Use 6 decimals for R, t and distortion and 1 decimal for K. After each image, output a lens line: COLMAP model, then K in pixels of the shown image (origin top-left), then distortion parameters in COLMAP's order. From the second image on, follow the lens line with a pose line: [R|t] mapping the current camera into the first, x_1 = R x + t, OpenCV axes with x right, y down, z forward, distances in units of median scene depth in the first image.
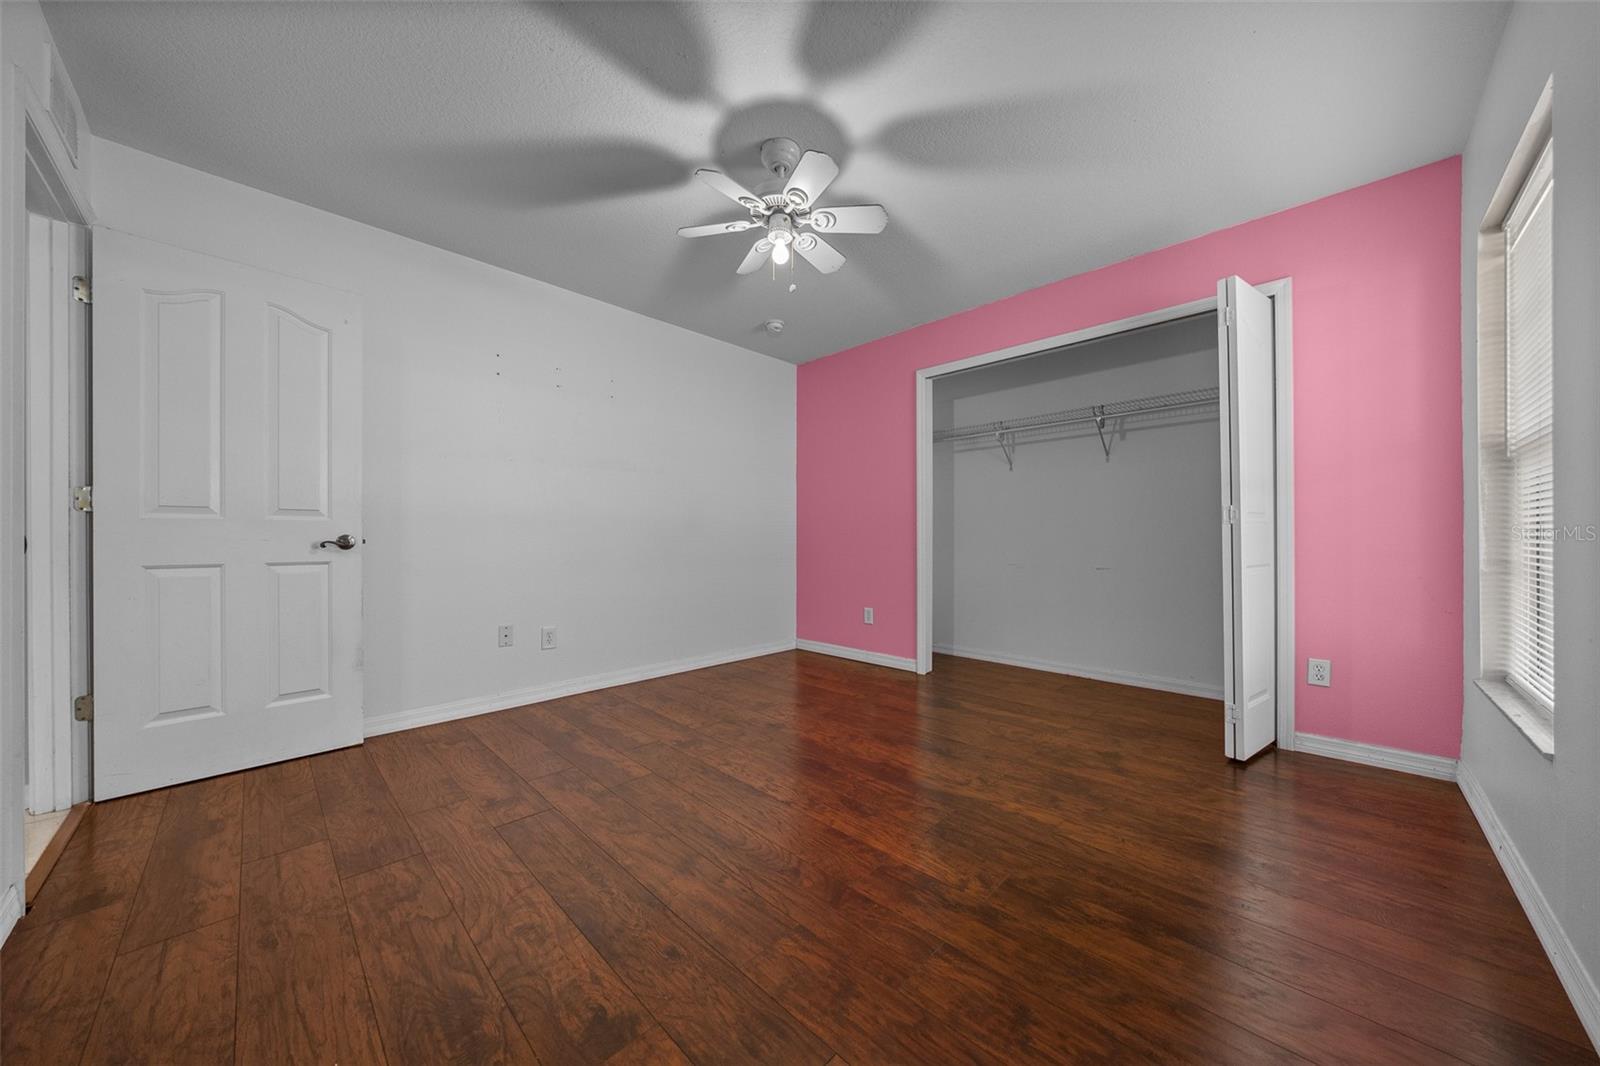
lens RADIAL K [[541.7, 0, 800.0], [0, 541.7, 533.0], [0, 0, 1]] dist [-0.000178, -0.000014]
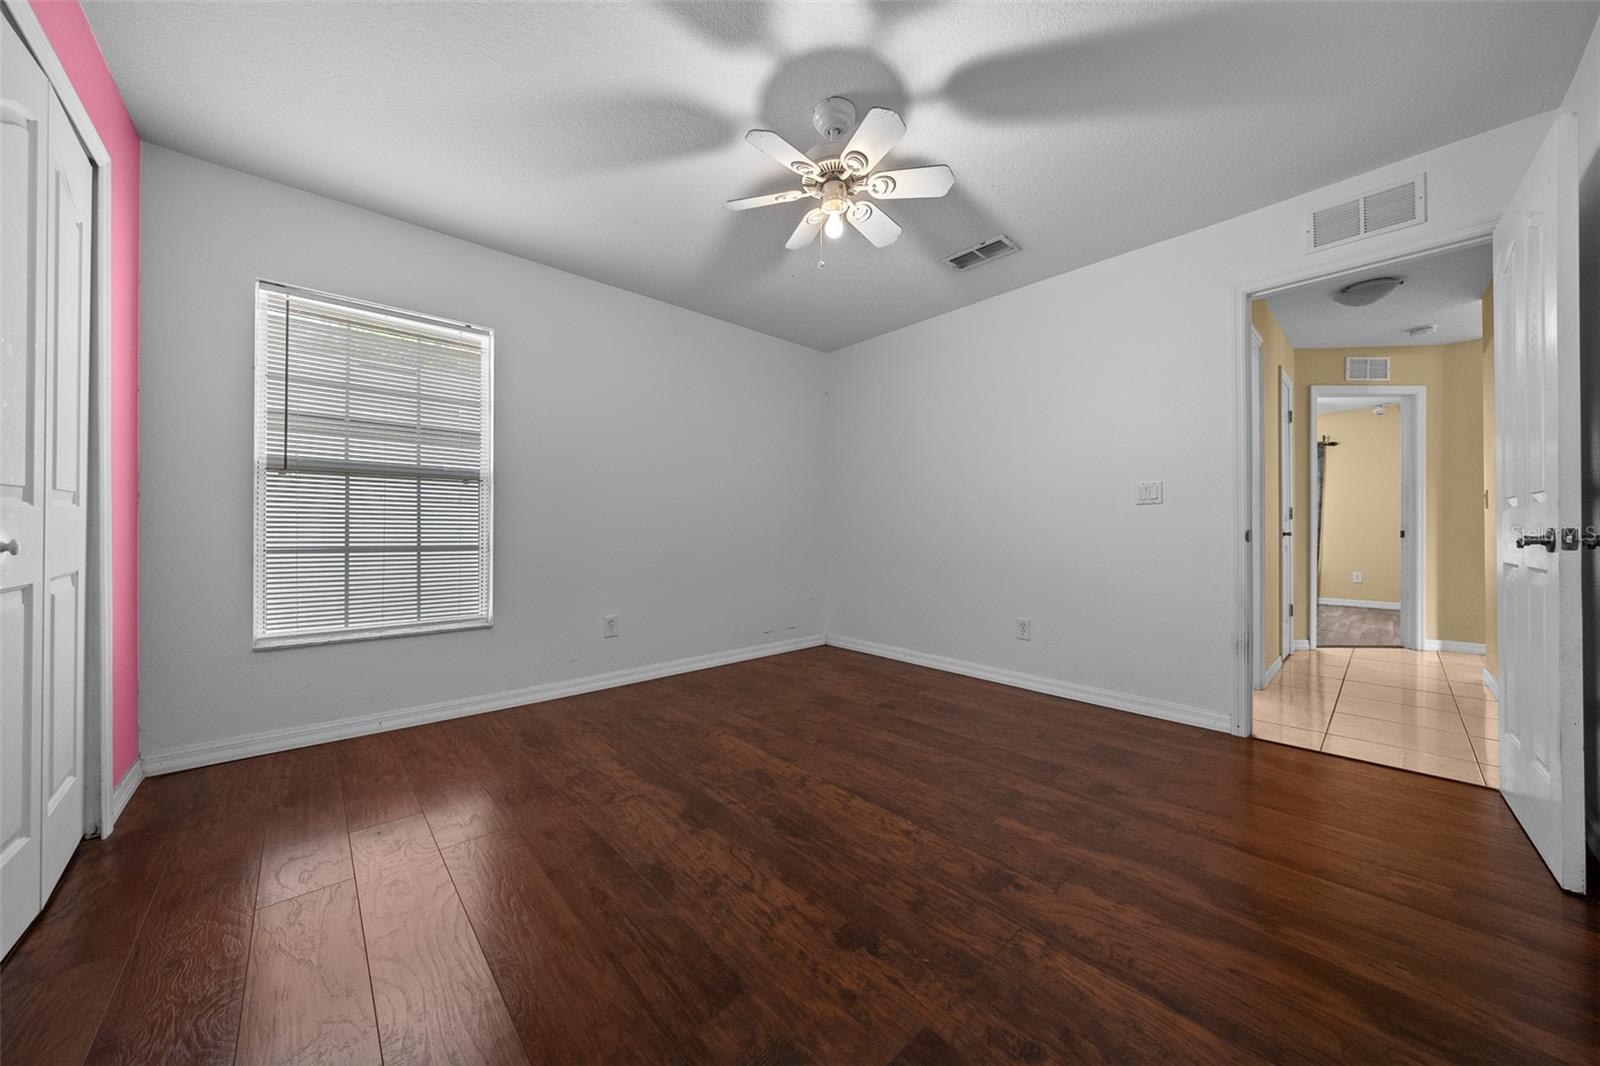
lens RADIAL K [[541.7, 0, 800.0], [0, 541.7, 533.0], [0, 0, 1]] dist [-0.000178, -0.000014]
pose [[-0.998481, -0.001895, 0.055071, -0.029168], [-0.002054, 0.999994, -0.002847, 0.014016], [-0.055066, -0.002956, -0.998478, 1.944115]]
